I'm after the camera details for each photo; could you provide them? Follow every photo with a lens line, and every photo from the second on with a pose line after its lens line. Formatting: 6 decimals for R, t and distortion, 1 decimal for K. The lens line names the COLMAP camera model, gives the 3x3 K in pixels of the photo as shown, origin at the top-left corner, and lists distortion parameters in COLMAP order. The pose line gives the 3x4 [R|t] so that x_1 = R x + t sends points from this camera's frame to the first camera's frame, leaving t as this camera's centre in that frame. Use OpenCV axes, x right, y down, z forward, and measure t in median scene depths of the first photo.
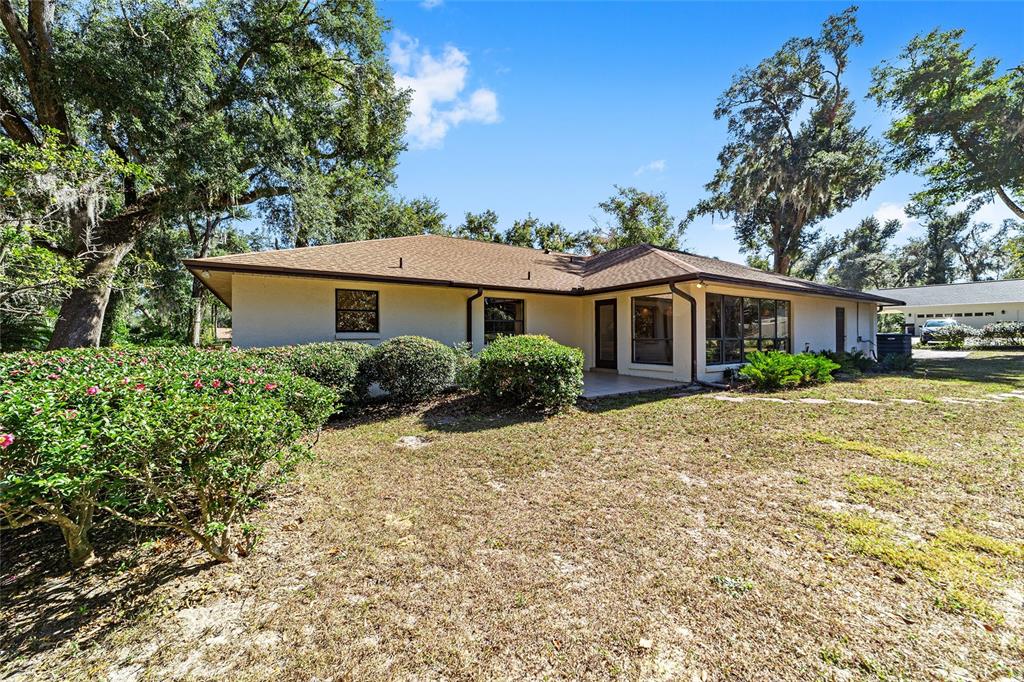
lens RADIAL K [[393.3, 0, 510.8], [0, 393.3, 341.7], [0, 0, 1]] dist [-0.004323, 0.001885]
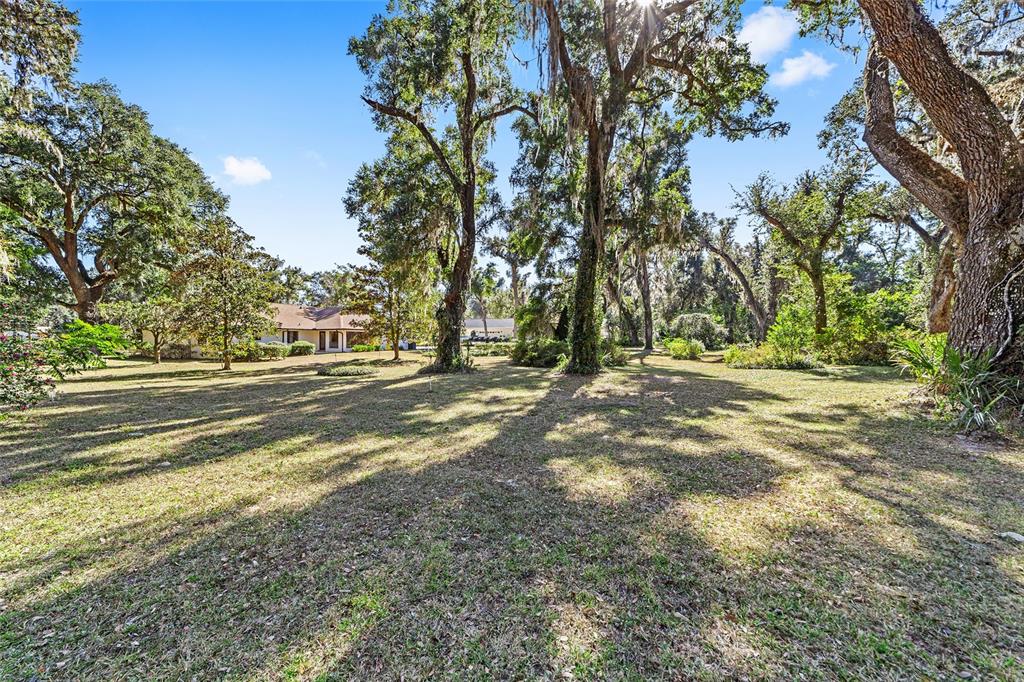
lens RADIAL K [[393.3, 0, 516.6], [0, 393.3, 339.4], [0, 0, 1]] dist [-0.004323, 0.001885]
pose [[0.795600, 0.014237, 0.605654, -0.497189], [-0.012498, 0.999897, -0.007086, -0.023326], [-0.605693, -0.001932, 0.795696, -2.792572]]
